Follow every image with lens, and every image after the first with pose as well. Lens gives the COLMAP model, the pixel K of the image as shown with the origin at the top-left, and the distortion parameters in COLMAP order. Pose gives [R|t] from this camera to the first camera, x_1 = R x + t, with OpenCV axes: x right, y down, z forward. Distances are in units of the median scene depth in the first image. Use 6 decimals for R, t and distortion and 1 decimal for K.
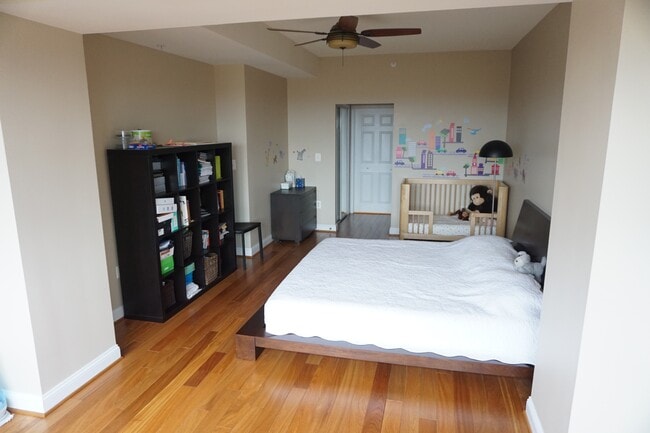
lens RADIAL K [[436.9, 0, 324.8], [0, 436.9, 216.9], [0, 0, 1]] dist [-0.035960, 0.014705]
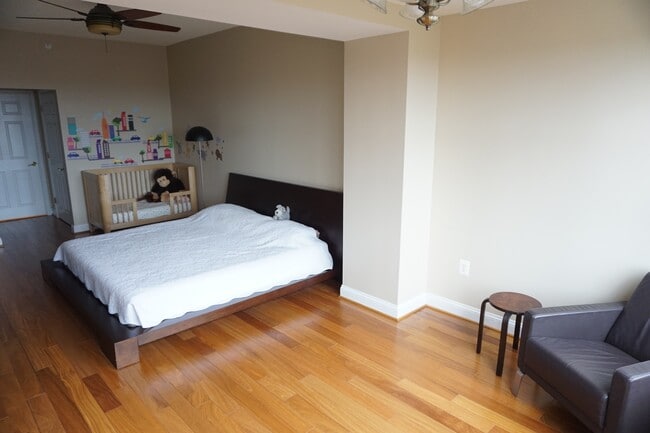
lens RADIAL K [[436.9, 0, 327.6], [0, 436.9, 218.5], [0, 0, 1]] dist [-0.035960, 0.014705]
pose [[0.532679, -0.193040, 0.824007, -0.343444], [0.168473, 0.978339, 0.120287, -0.010956], [-0.829379, 0.074749, 0.553663, 0.054753]]
